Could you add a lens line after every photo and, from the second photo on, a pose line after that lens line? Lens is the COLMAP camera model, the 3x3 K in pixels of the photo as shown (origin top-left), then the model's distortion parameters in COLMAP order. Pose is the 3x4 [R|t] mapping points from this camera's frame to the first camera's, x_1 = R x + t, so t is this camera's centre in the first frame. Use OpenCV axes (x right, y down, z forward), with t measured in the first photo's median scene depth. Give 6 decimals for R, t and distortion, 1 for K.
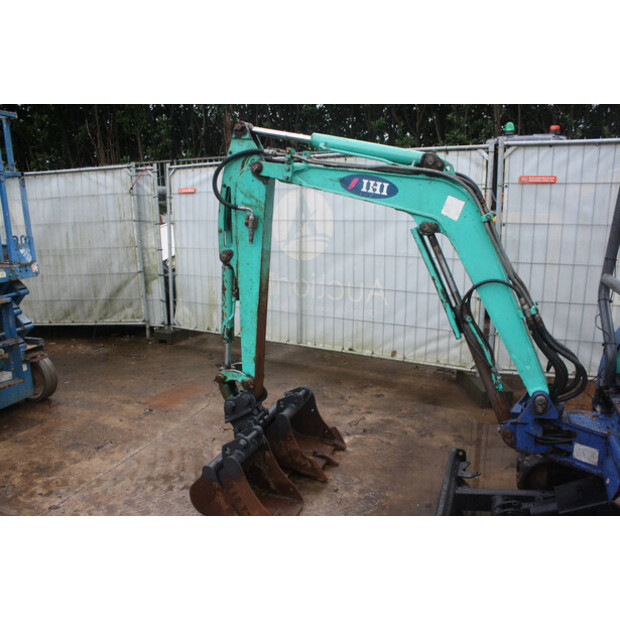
lens RADIAL K [[533.4, 0, 308.5], [0, 533.4, 321.5], [0, 0, 1]] dist [-0.108835, 0.001858]
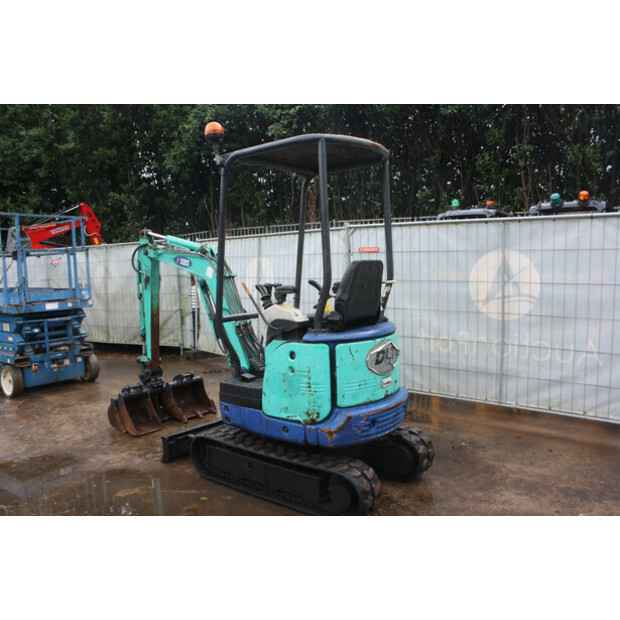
lens RADIAL K [[535.5, 0, 310.0], [0, 535.5, 310.0], [0, 0, 1]] dist [-0.172552, 0.199071]
pose [[0.953261, 0.027532, -0.300892, 0.691577], [-0.064862, 0.991270, -0.114787, 0.074541], [0.295105, 0.128938, 0.946725, -0.435308]]
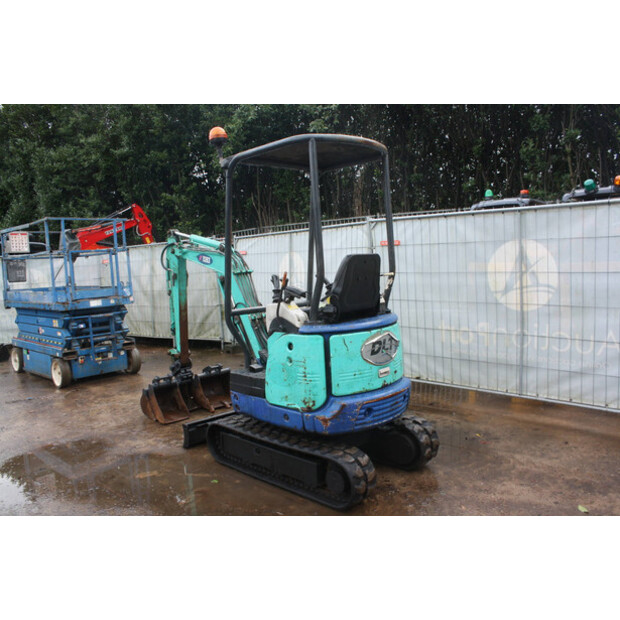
lens RADIAL K [[535.5, 0, 310.0], [0, 535.5, 310.0], [0, 0, 1]] dist [-0.172552, 0.199071]
pose [[0.912987, 0.019077, -0.407542, 0.799539], [-0.063933, 0.993255, -0.096731, 0.074288], [0.402948, 0.114369, 0.908049, -0.434075]]
